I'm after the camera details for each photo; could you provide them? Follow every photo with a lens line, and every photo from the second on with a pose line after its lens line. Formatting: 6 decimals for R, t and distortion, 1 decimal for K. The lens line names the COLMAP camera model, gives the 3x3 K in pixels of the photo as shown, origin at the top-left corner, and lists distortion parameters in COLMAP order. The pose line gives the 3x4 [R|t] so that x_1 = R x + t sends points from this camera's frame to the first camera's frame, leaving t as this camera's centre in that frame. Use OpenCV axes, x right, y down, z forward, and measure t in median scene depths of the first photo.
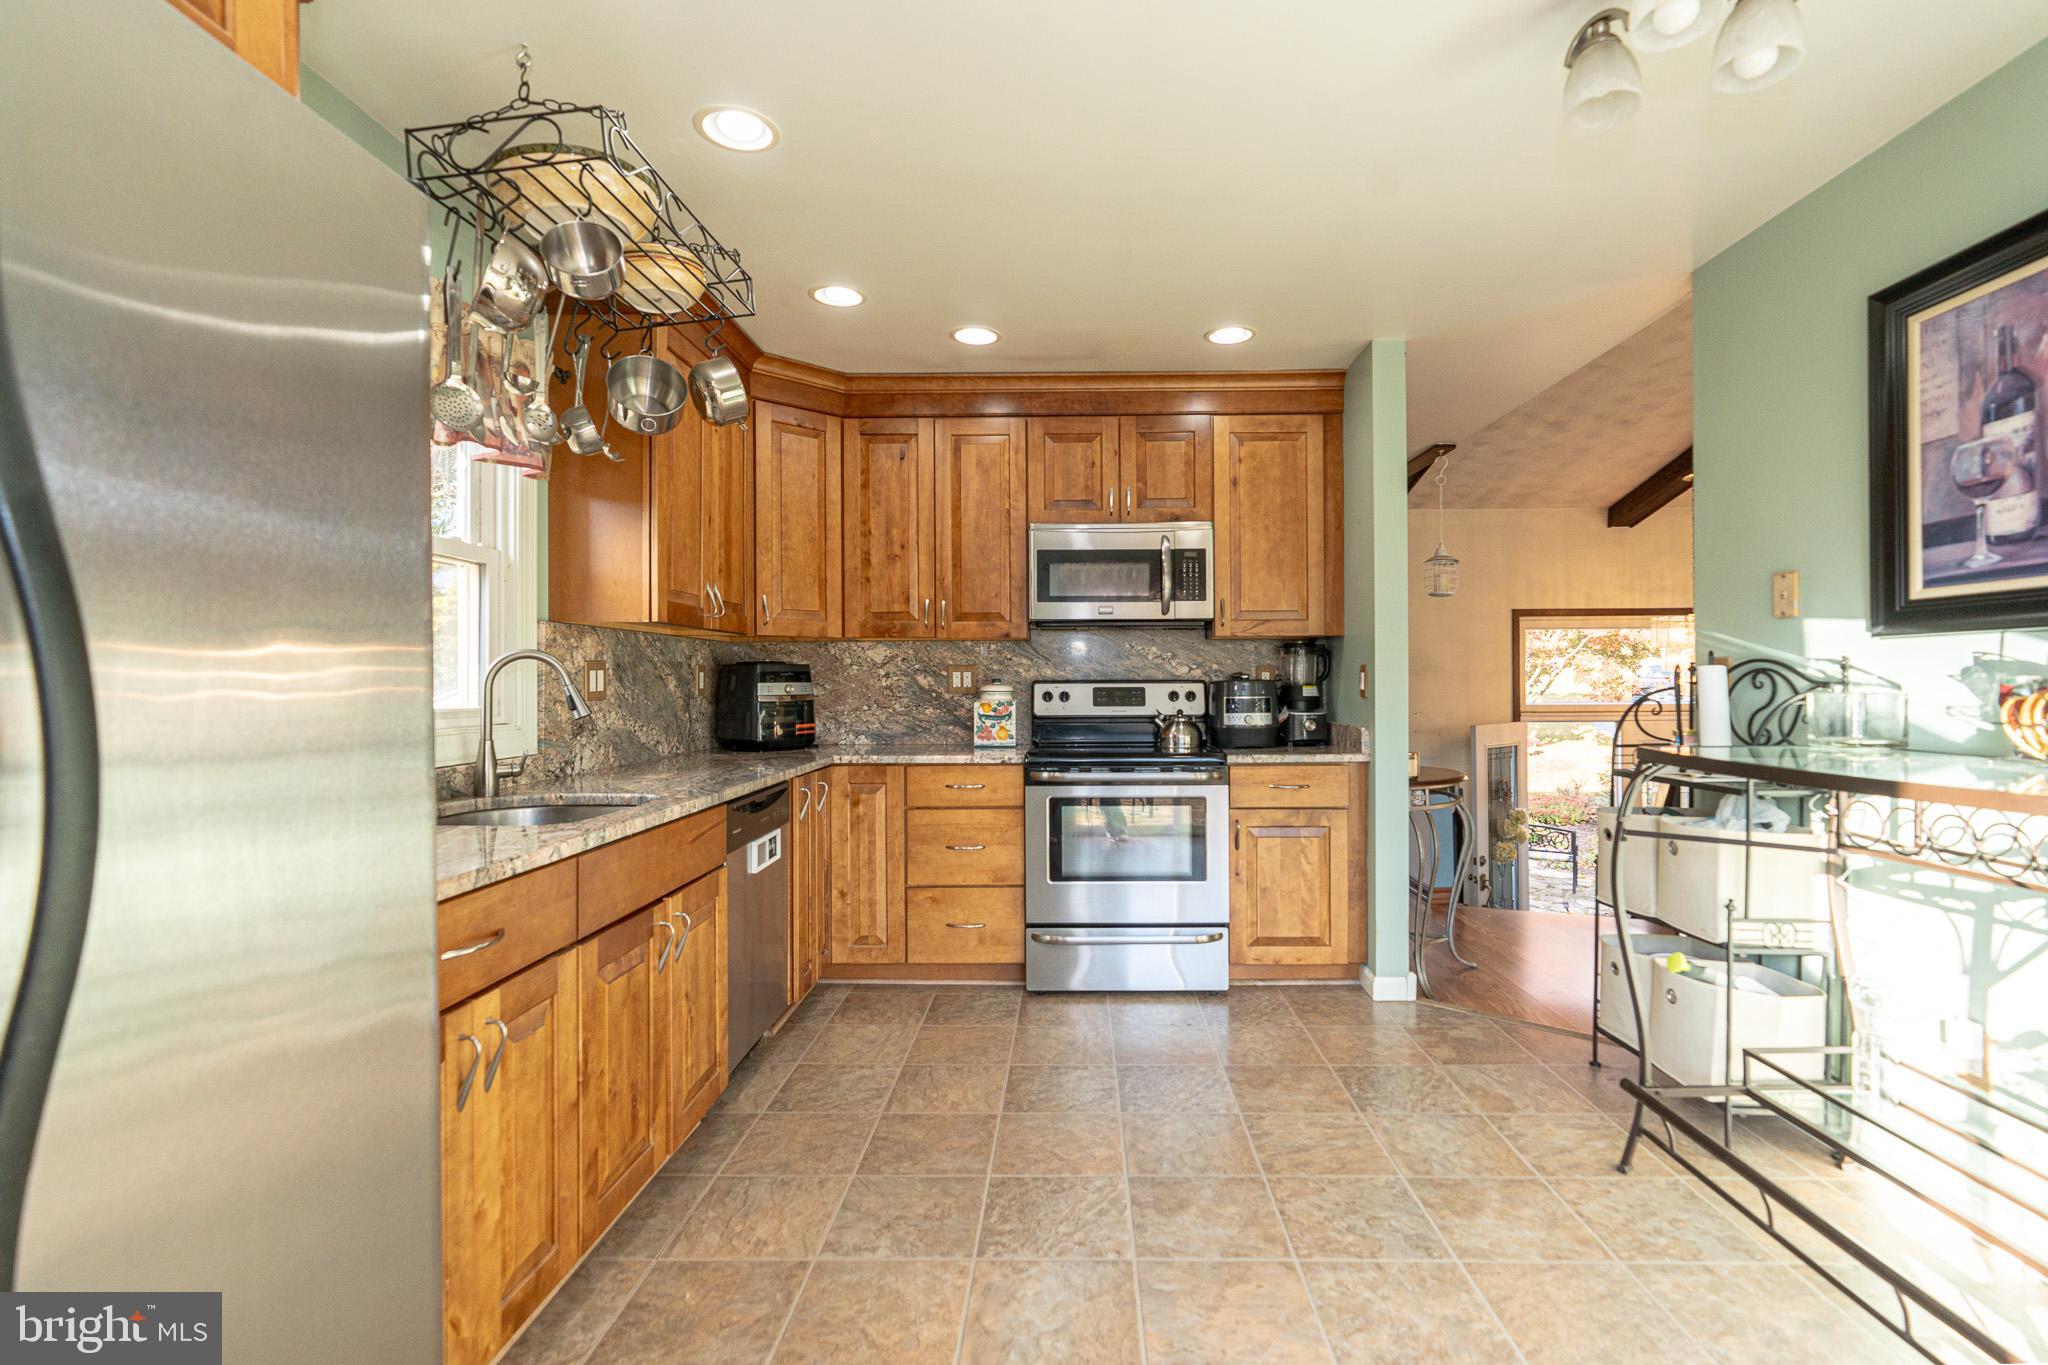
lens RADIAL K [[942.9, 0, 1019.5], [0, 942.9, 676.1], [0, 0, 1]] dist [-0.007765, 0.000502]
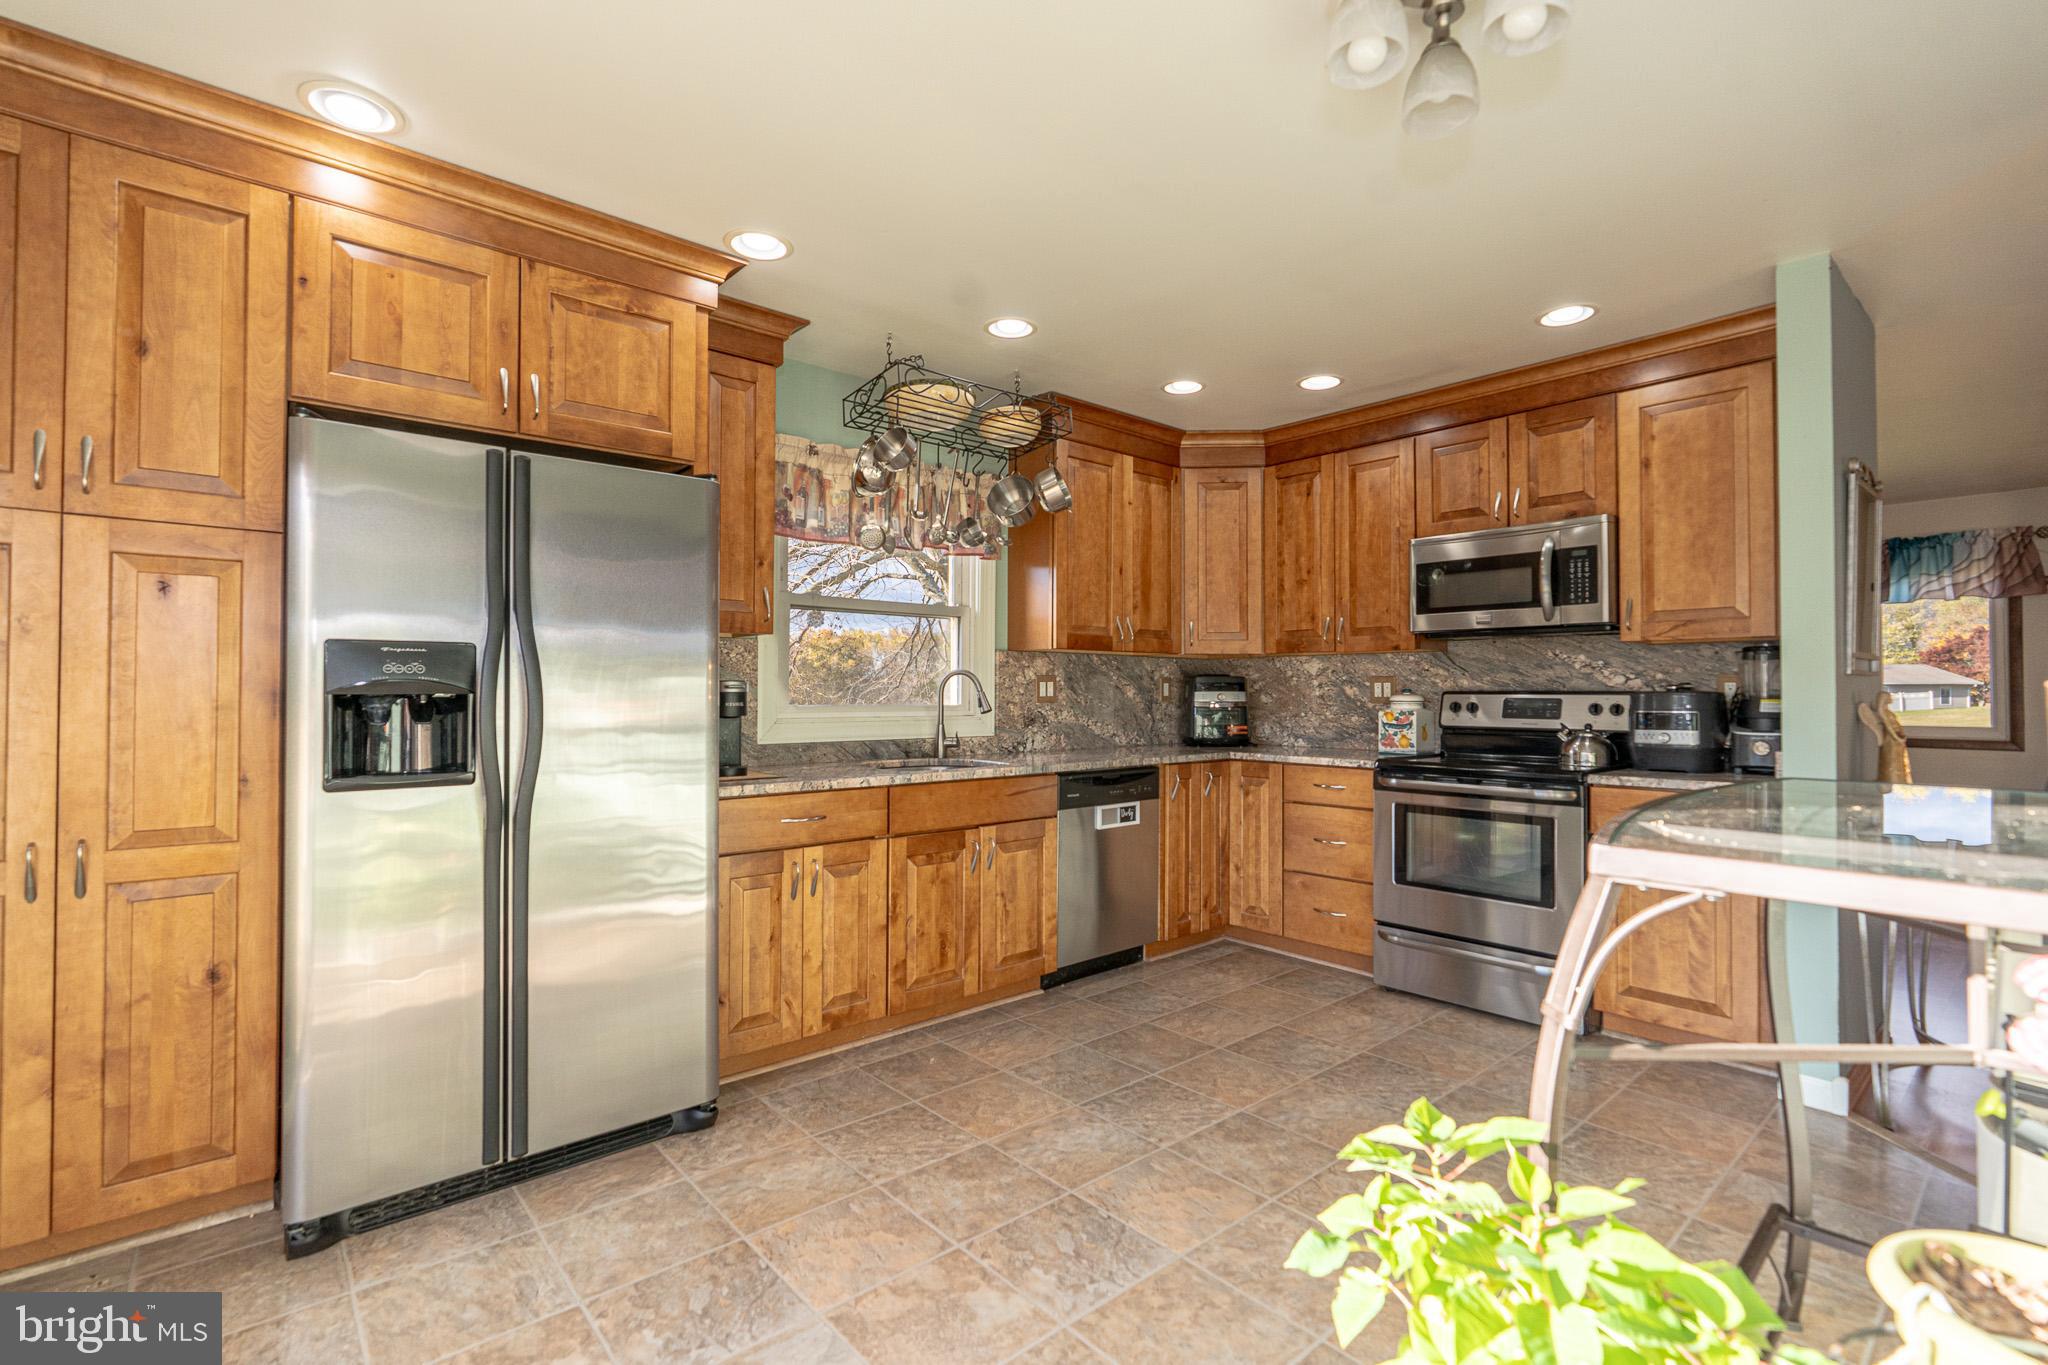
lens RADIAL K [[910.4, 0, 1023.7], [0, 910.4, 669.4], [0, 0, 1]] dist [-0.010460, 0.000102]
pose [[0.671885, -0.012237, -0.740554, 0.460649], [-0.002363, 0.999823, -0.018665, 0.000783], [0.740651, 0.014291, 0.671738, 0.016440]]
